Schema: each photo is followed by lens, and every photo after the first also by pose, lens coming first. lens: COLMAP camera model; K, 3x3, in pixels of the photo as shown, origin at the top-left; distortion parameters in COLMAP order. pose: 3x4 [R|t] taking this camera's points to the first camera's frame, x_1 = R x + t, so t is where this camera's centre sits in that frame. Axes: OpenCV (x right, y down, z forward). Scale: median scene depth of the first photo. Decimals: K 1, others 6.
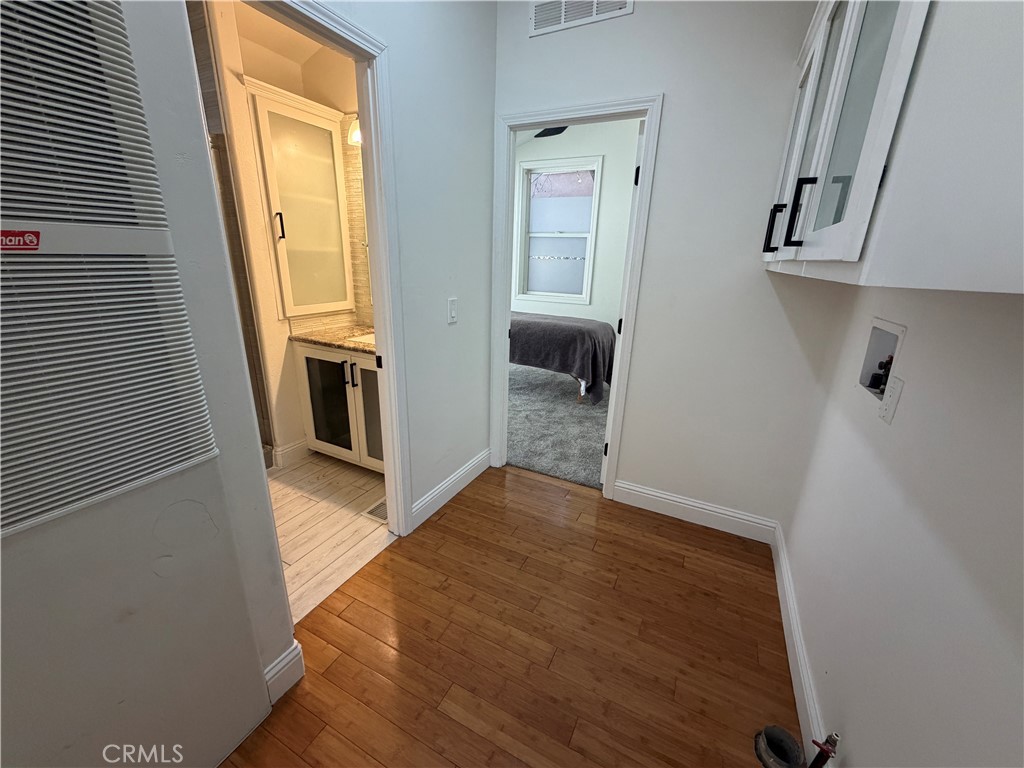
lens RADIAL K [[407.9, 0, 509.6], [0, 407.9, 386.7], [0, 0, 1]] dist [0.000347, 0.000530]
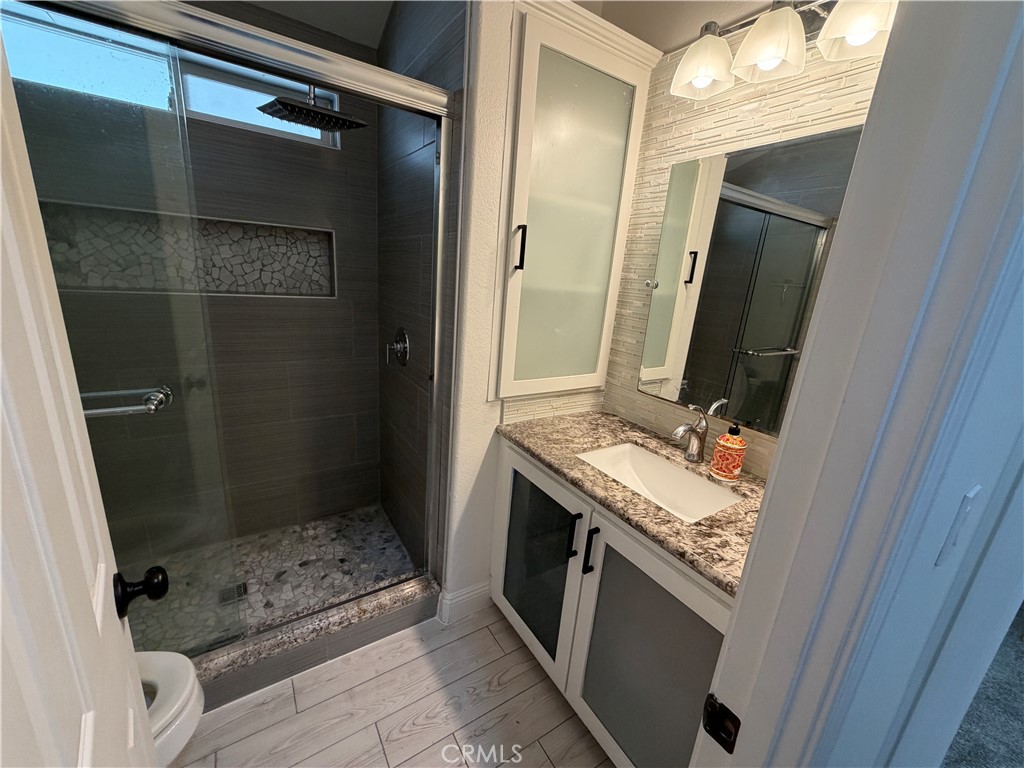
lens RADIAL K [[407.9, 0, 509.6], [0, 407.9, 386.7], [0, 0, 1]] dist [0.000347, 0.000530]
pose [[0.863544, 0.171832, -0.474095, -0.249198], [-0.203020, 0.979061, -0.014940, -0.177215], [0.461601, 0.109152, 0.880347, 0.471509]]
